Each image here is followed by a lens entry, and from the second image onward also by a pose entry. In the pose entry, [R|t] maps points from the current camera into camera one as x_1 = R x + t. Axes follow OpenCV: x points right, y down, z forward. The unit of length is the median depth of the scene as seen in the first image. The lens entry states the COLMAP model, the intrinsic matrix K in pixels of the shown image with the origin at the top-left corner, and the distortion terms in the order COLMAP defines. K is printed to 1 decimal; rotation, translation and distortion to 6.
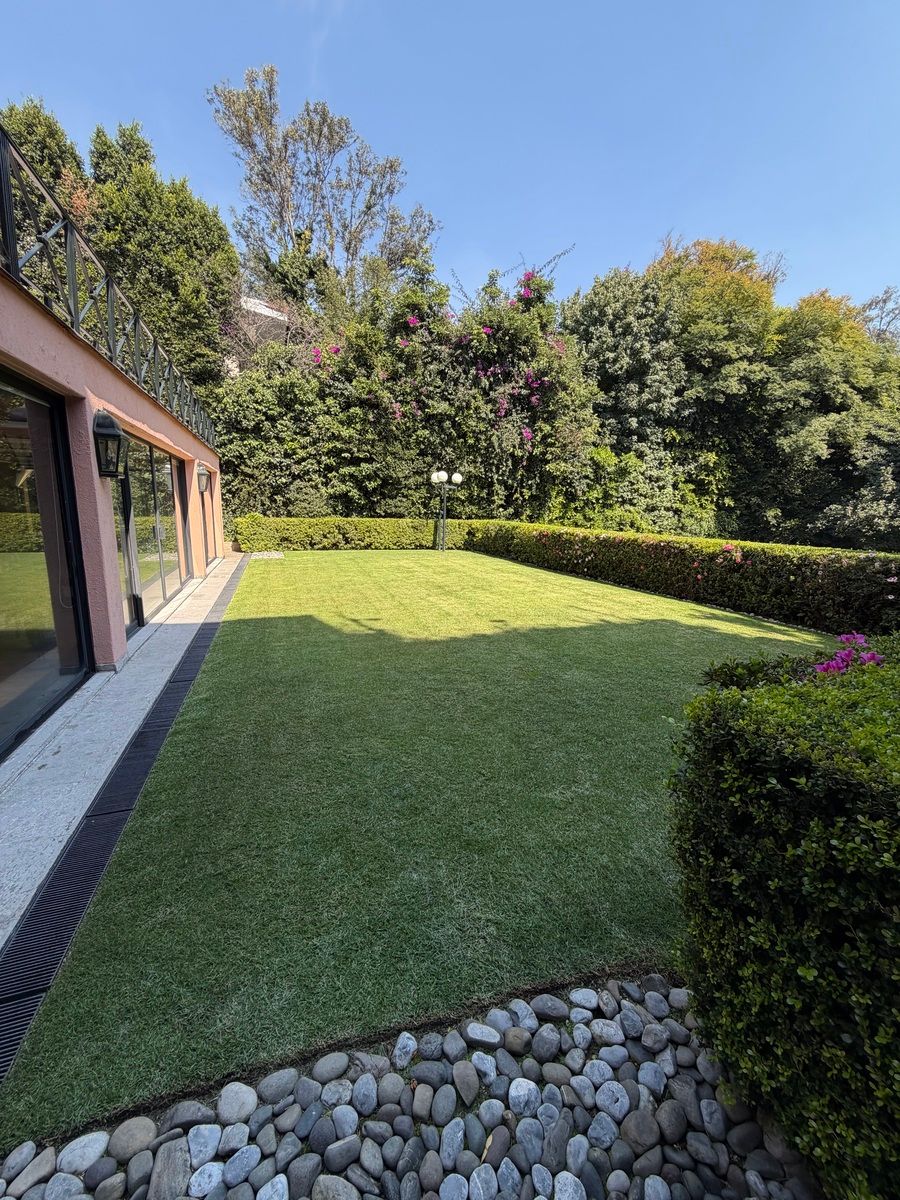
lens RADIAL K [[478.2, 0, 449.2], [0, 478.2, 605.6], [0, 0, 1]] dist [0.001626, 0.000020]
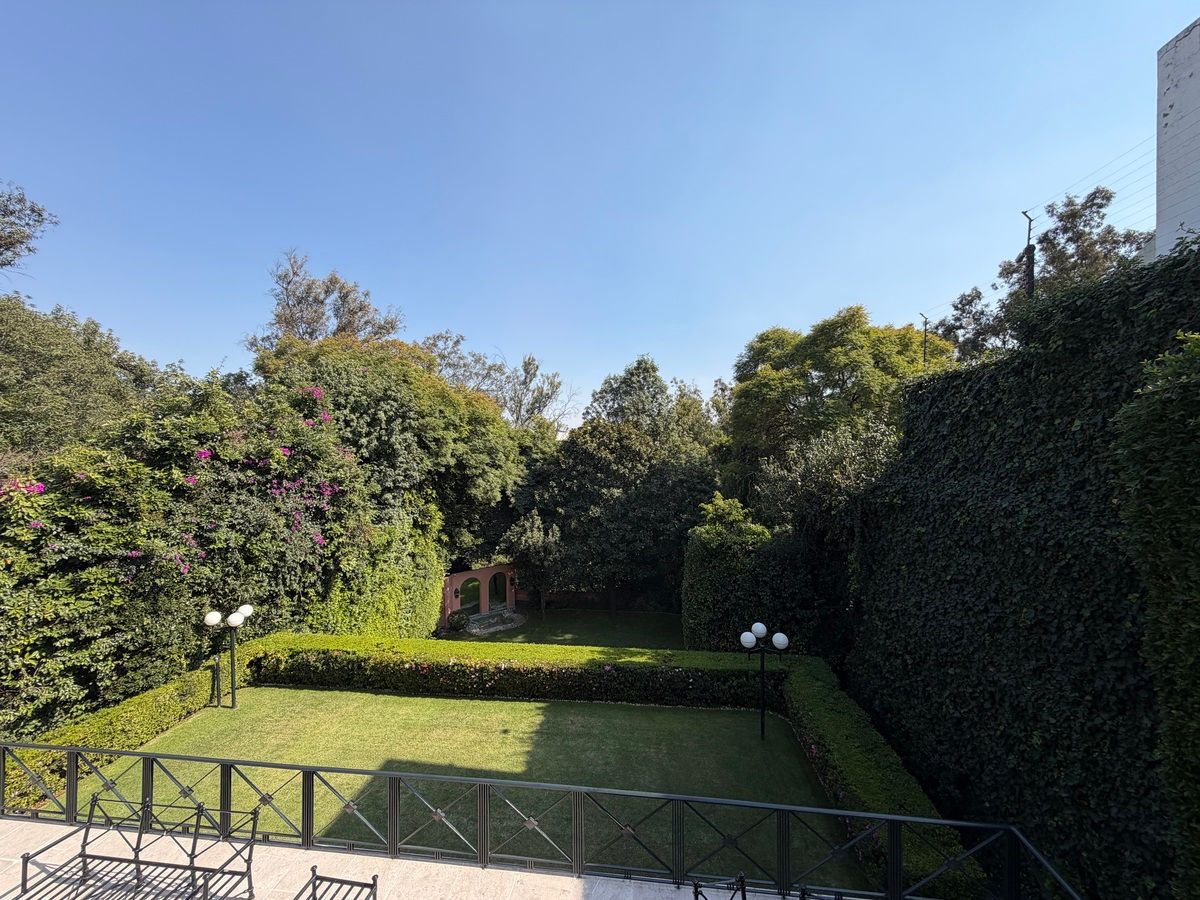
lens RADIAL K [[478.2, 0, 601.6], [0, 478.2, 447.2], [0, 0, 1]] dist [0.001626, 0.000020]
pose [[0.433565, -0.042713, 0.900109, -0.415894], [0.197204, 0.979161, -0.048525, -0.352974], [-0.879279, 0.198544, 0.432953, 0.053468]]
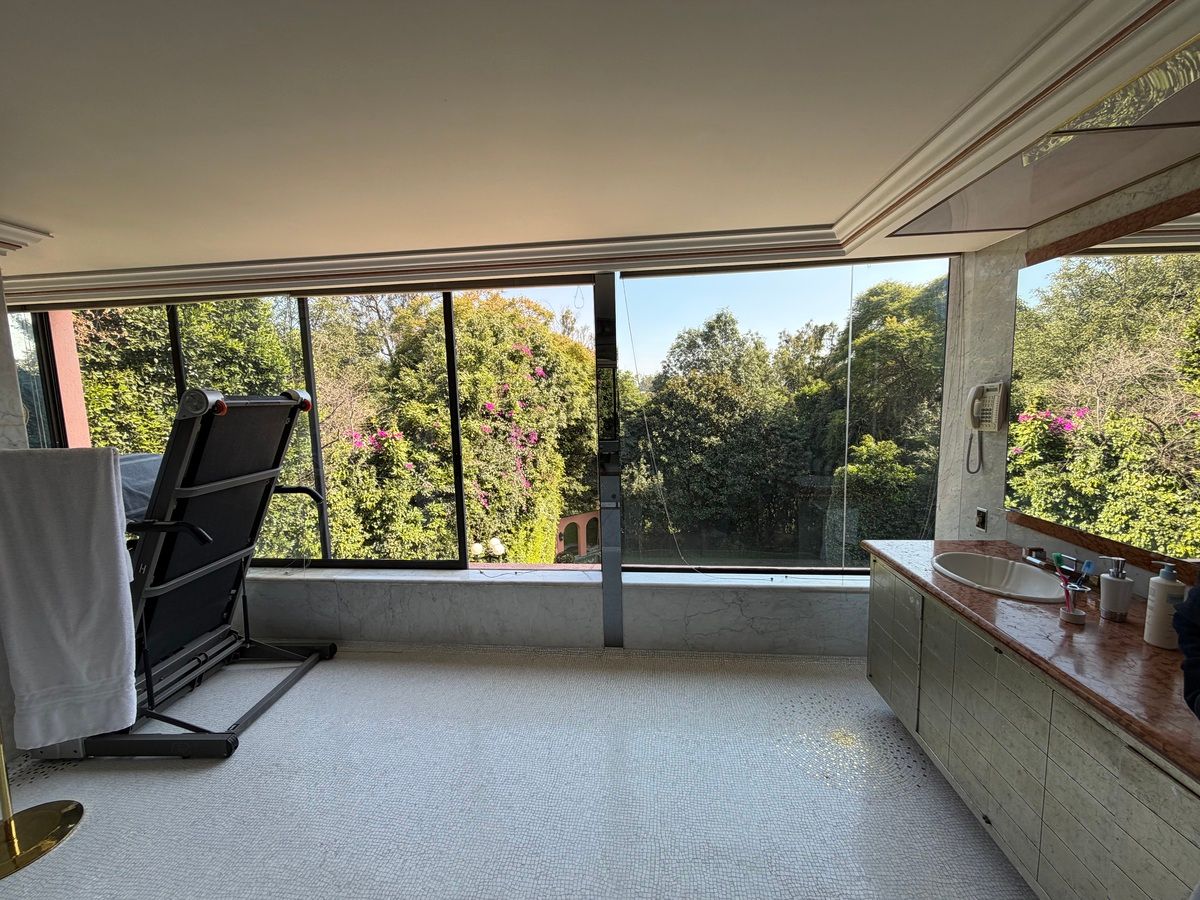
lens RADIAL K [[478.2, 0, 596.6], [0, 478.2, 445.8], [0, 0, 1]] dist [0.001626, 0.000020]
pose [[0.425505, -0.133124, 0.895111, -0.675312], [0.213984, 0.975872, 0.043415, -0.419354], [-0.879293, 0.173066, 0.443724, 0.345702]]
